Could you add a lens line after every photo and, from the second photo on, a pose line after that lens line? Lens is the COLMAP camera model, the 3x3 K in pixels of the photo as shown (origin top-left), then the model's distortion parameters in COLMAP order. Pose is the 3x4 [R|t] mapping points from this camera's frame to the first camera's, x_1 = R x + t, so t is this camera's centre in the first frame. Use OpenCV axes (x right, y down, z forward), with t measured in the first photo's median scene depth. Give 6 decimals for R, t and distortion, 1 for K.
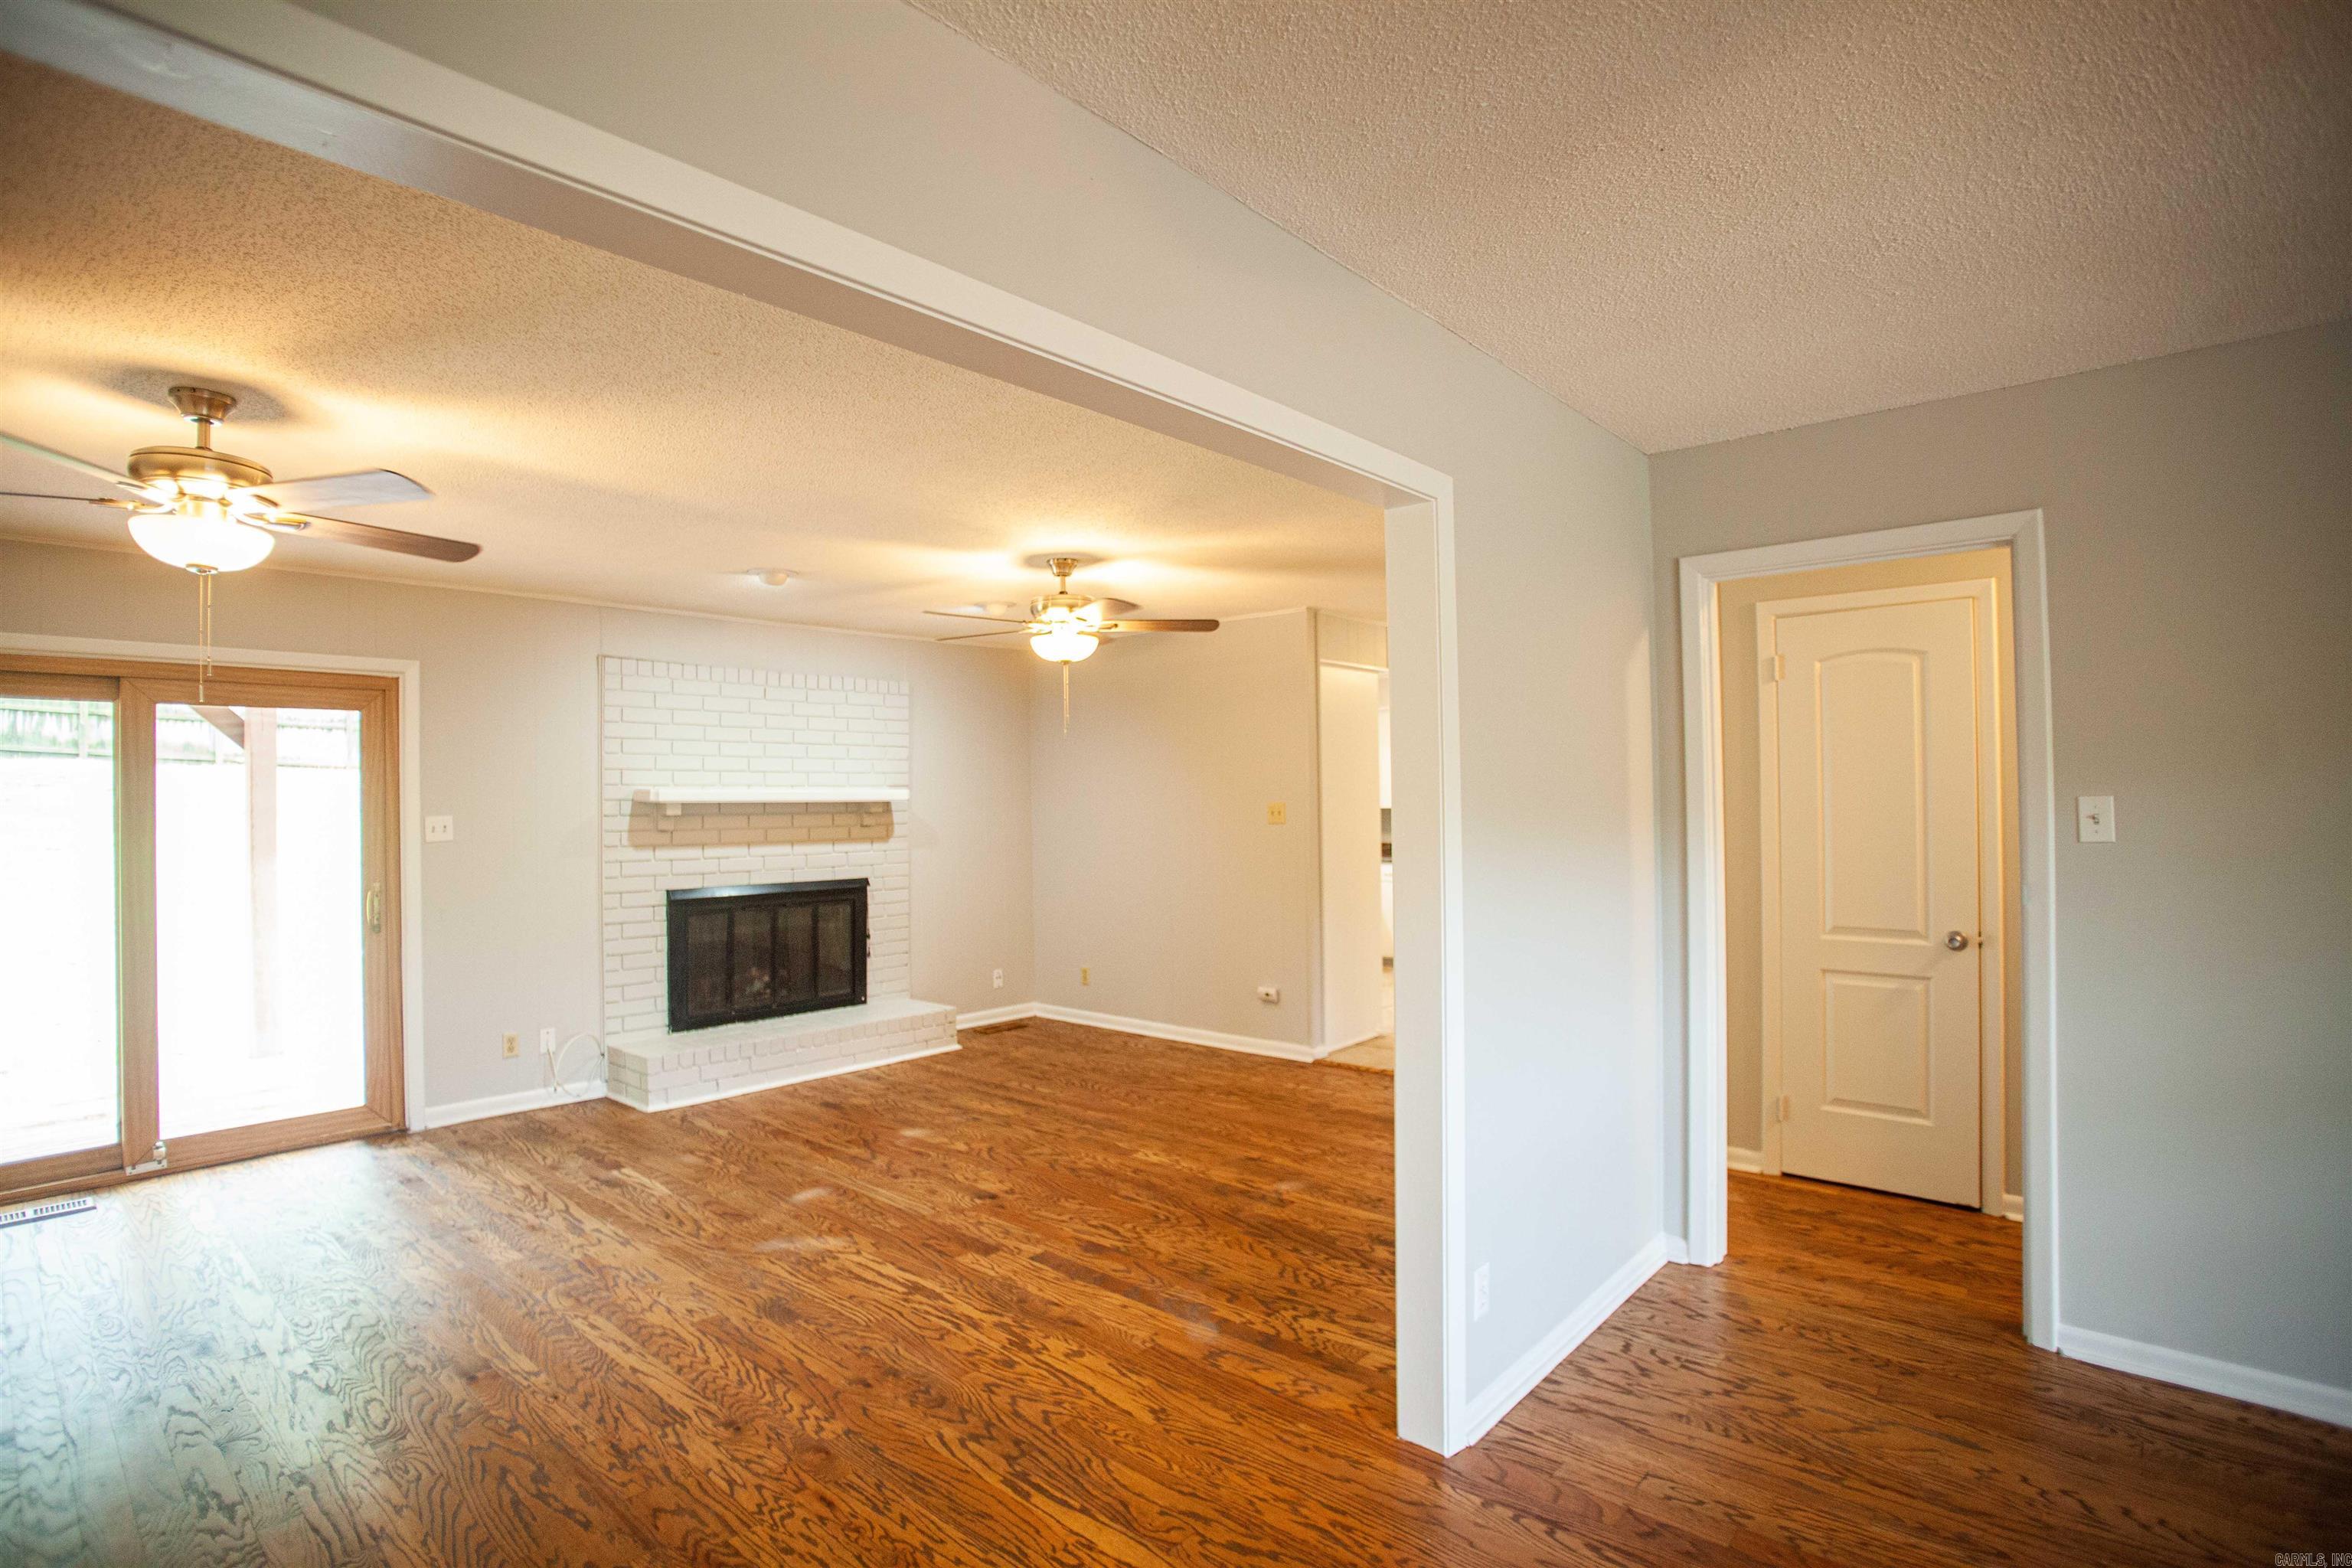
lens RADIAL K [[1149.0, 0, 1155.6], [0, 1149.0, 788.2], [0, 0, 1]] dist [-0.090500, 0.039834]
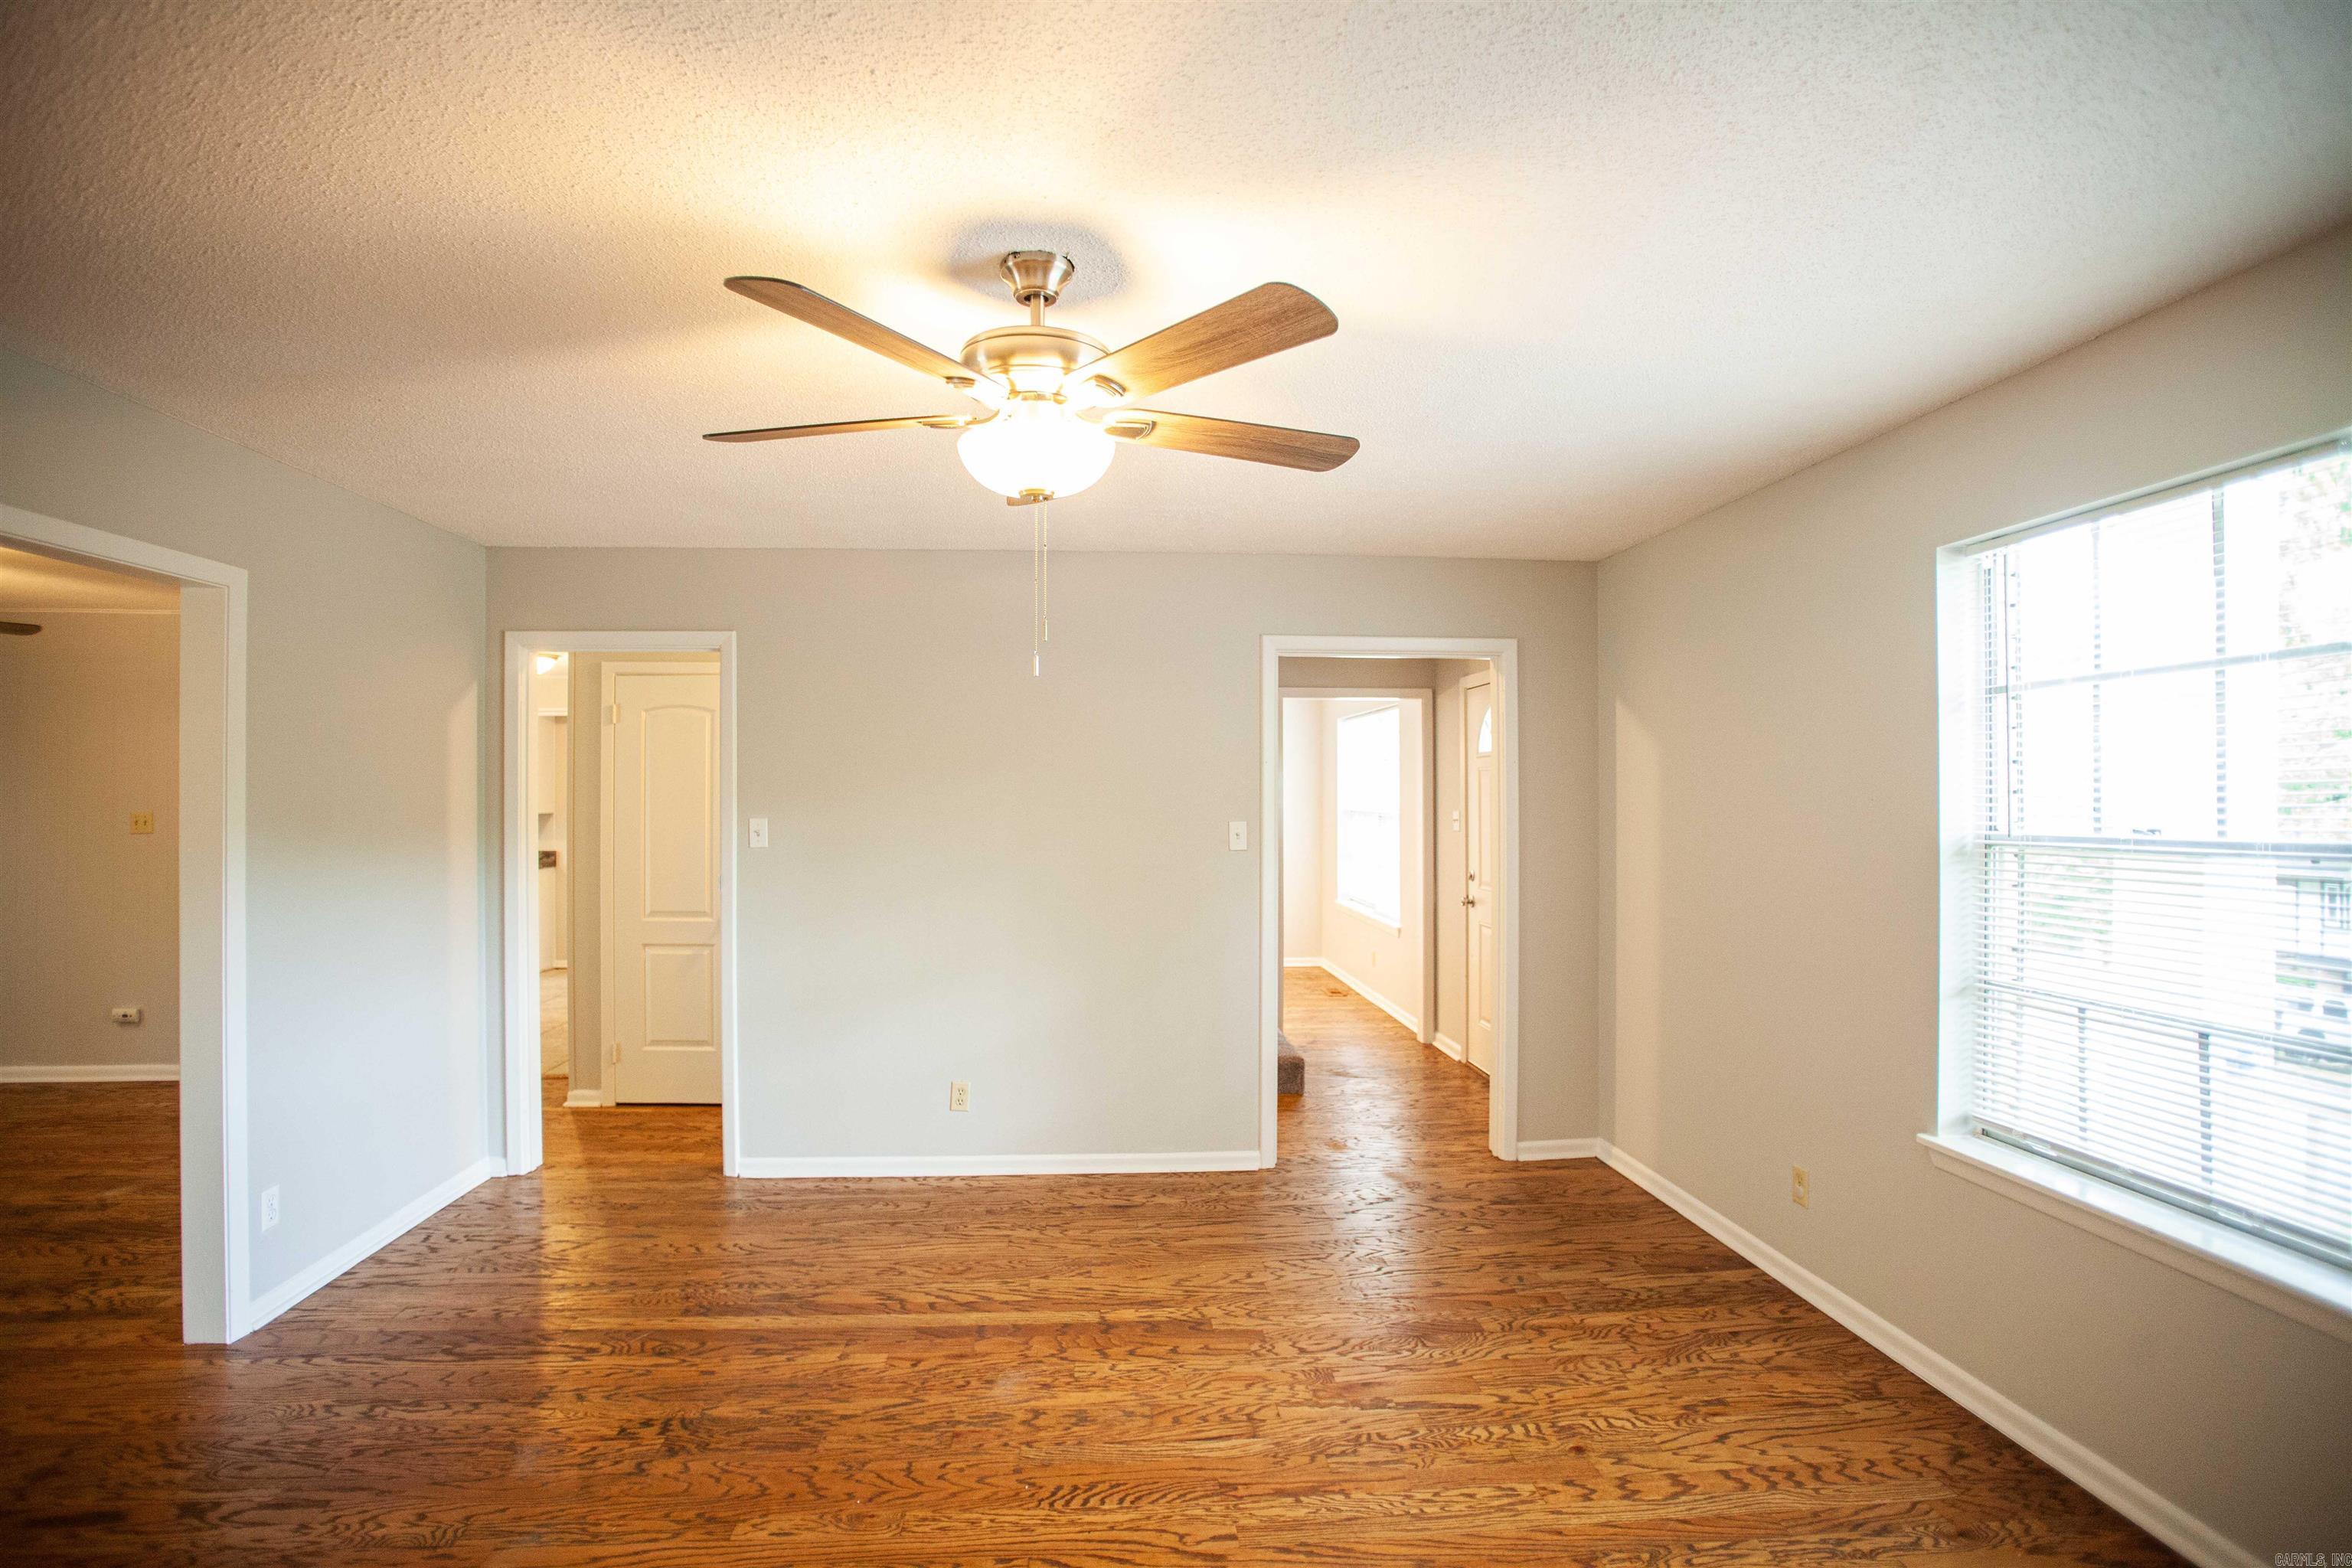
lens RADIAL K [[1149.0, 0, 1155.6], [0, 1149.0, 788.2], [0, 0, 1]] dist [-0.090500, 0.039834]
pose [[0.691305, 0.018850, 0.722317, 0.047411], [-0.017713, 0.999801, -0.009138, -0.020275], [-0.722346, -0.006477, 0.691502, -0.350461]]
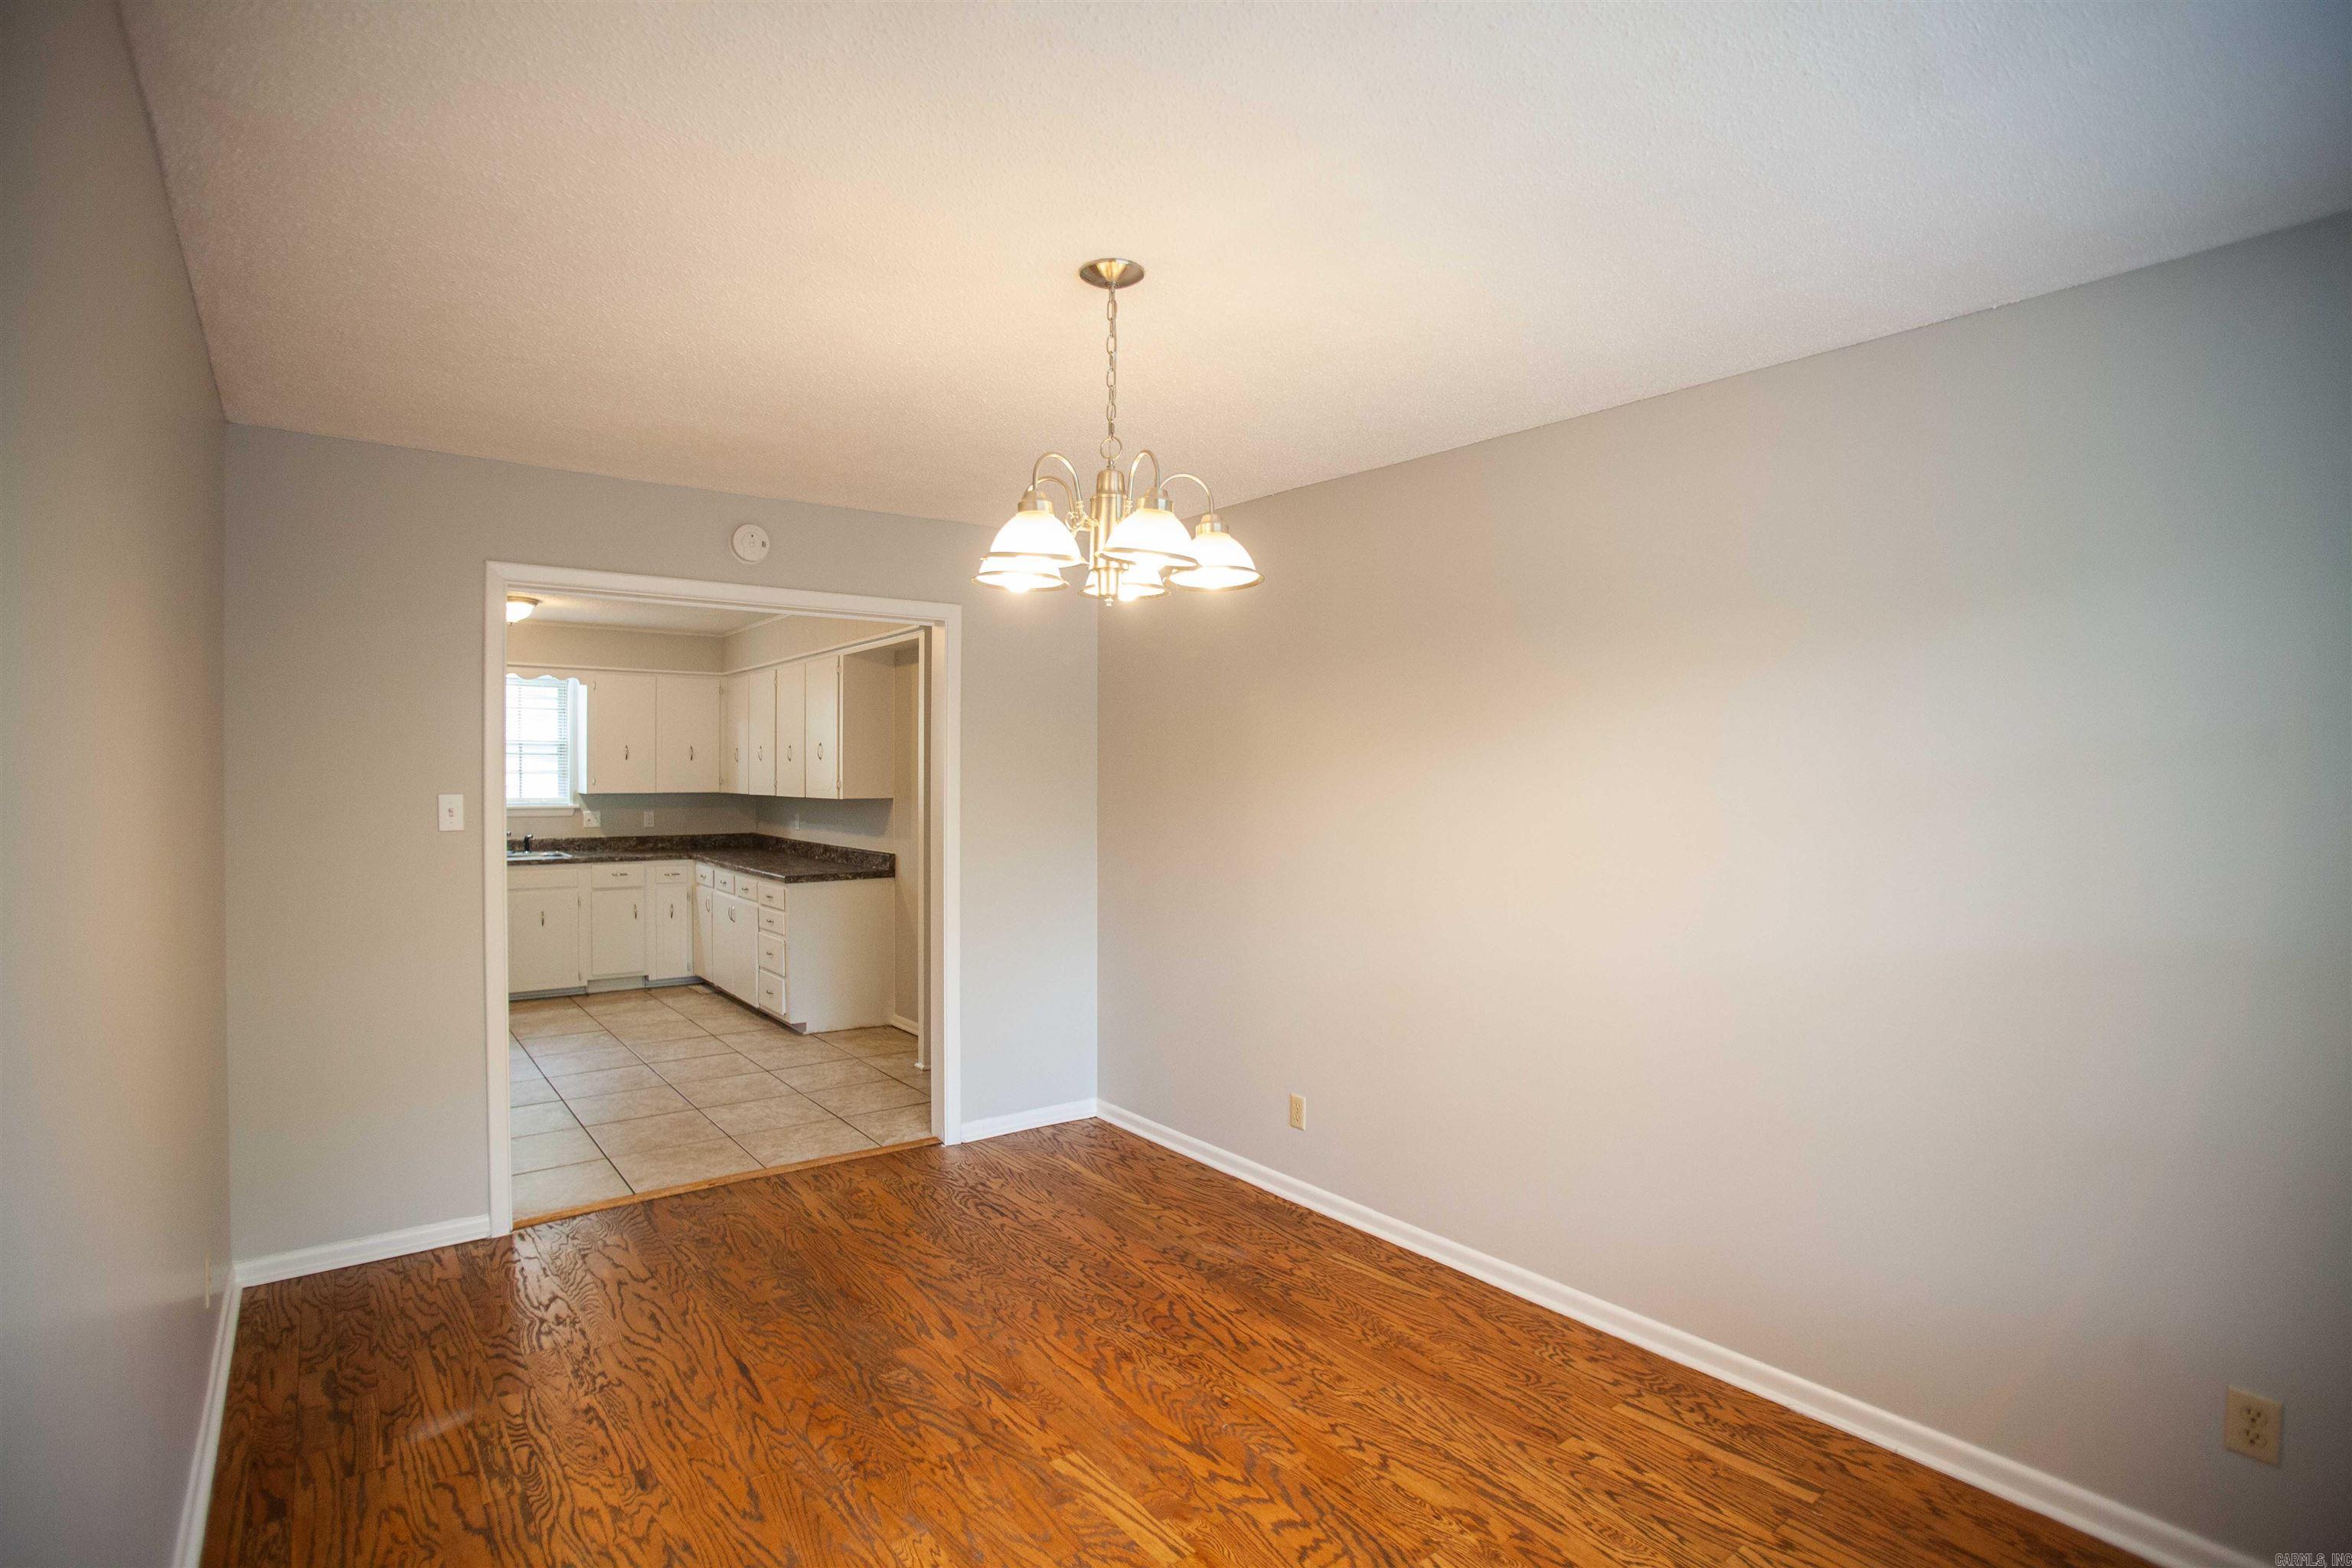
lens RADIAL K [[1149.0, 0, 1155.6], [0, 1149.0, 788.2], [0, 0, 1]] dist [-0.090500, 0.039834]
pose [[0.983193, 0.022040, -0.181233, 1.495971], [-0.017785, 0.999527, 0.025072, -0.028278], [0.181700, -0.021428, 0.983121, 0.622619]]
